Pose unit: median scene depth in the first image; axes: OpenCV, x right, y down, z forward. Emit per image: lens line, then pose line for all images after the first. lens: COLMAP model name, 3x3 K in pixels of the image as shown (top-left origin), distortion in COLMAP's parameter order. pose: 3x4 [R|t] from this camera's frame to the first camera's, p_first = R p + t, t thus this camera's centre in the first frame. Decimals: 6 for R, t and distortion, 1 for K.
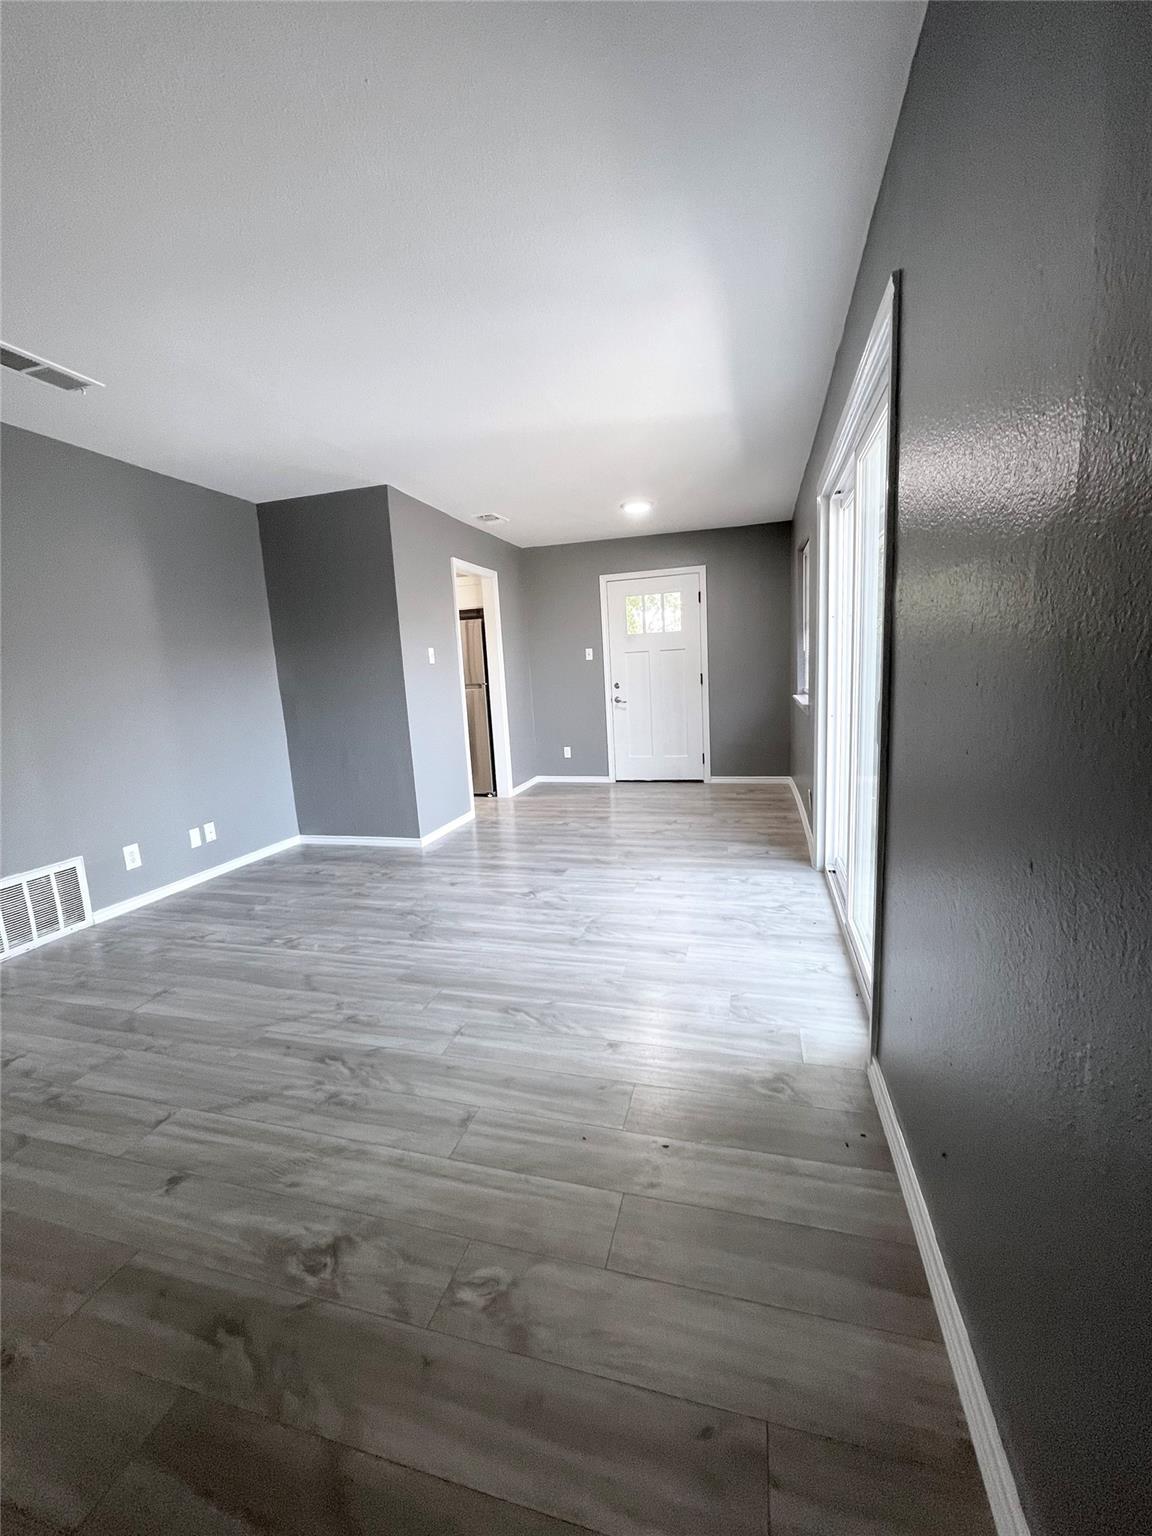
lens RADIAL K [[627.3, 0, 573.9], [0, 627.3, 766.4], [0, 0, 1]] dist [-0.000021, -0.000857]
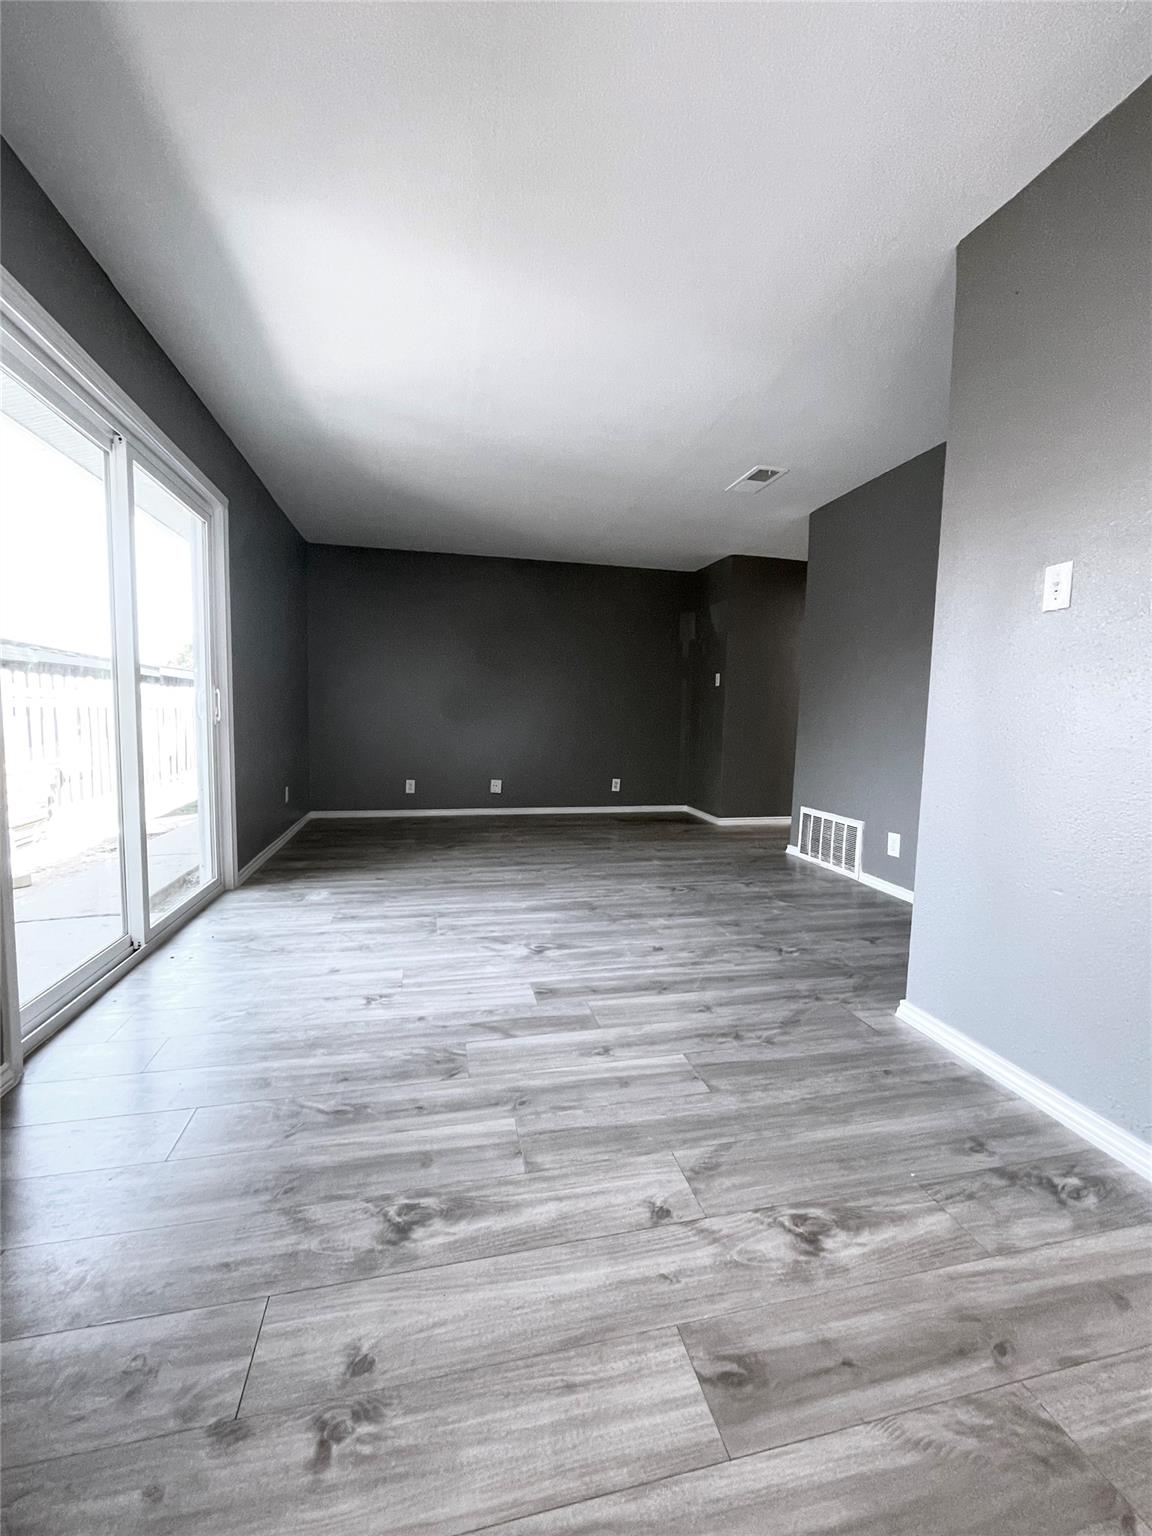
lens RADIAL K [[627.3, 0, 570.9], [0, 627.3, 775.5], [0, 0, 1]] dist [-0.000021, -0.000857]
pose [[-0.880731, 0.074638, -0.467698, 0.253569], [-0.050583, 0.967032, 0.249580, -0.210147], [0.470907, 0.243470, -0.847920, 1.712276]]
